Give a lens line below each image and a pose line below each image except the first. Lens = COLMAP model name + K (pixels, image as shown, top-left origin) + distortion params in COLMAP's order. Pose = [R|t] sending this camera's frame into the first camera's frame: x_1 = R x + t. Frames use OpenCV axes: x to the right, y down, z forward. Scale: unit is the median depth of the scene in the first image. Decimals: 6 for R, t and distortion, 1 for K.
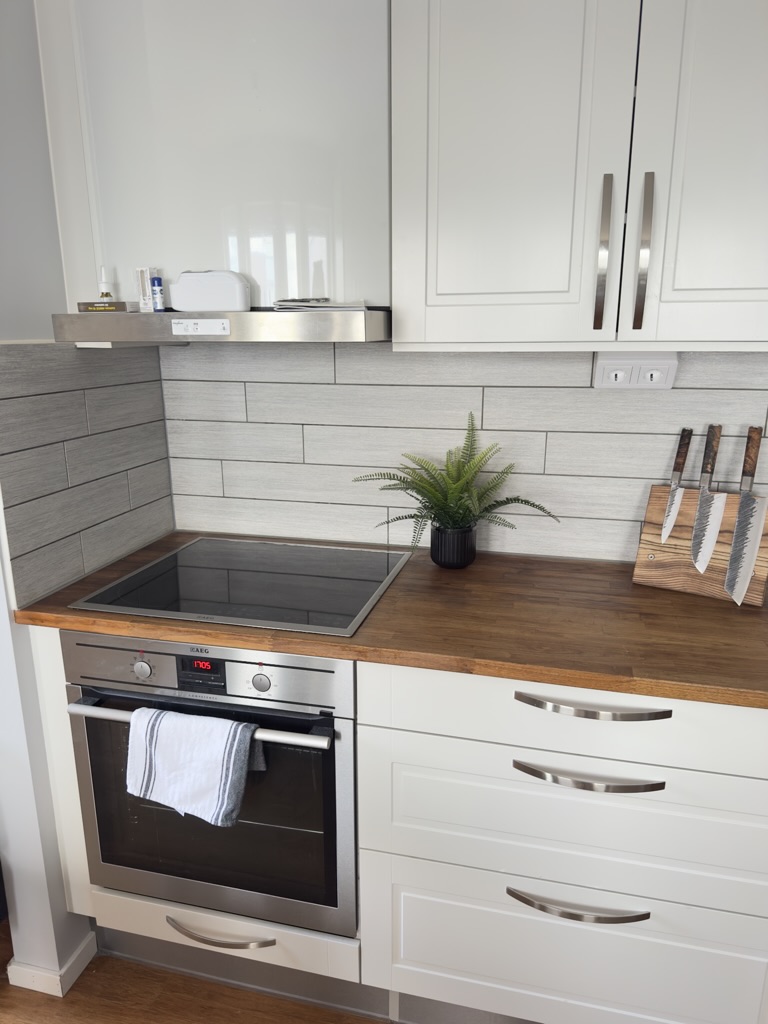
lens RADIAL K [[714.1, 0, 383.5], [0, 714.1, 519.4], [0, 0, 1]] dist [0.072765, -0.102895]
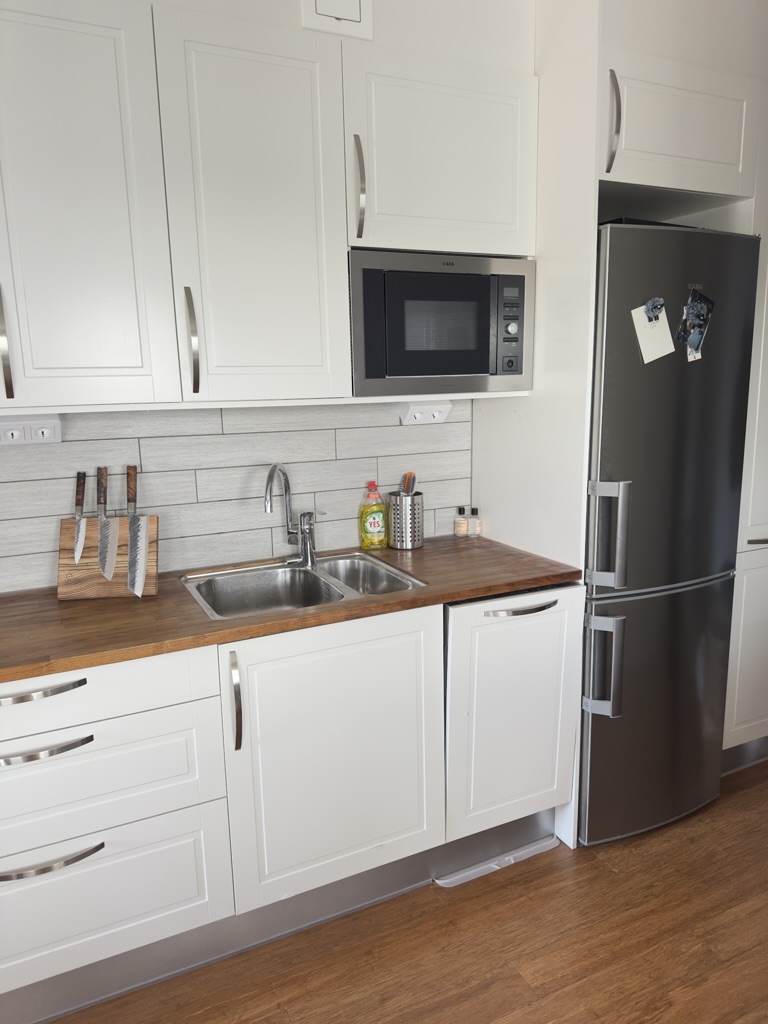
lens RADIAL K [[714.1, 0, 383.5], [0, 714.1, 519.4], [0, 0, 1]] dist [0.072765, -0.102895]
pose [[0.750298, -0.146976, 0.644555, -0.011063], [0.182339, 0.983163, 0.011936, 0.040006], [-0.635457, 0.108572, 0.764465, -0.313244]]
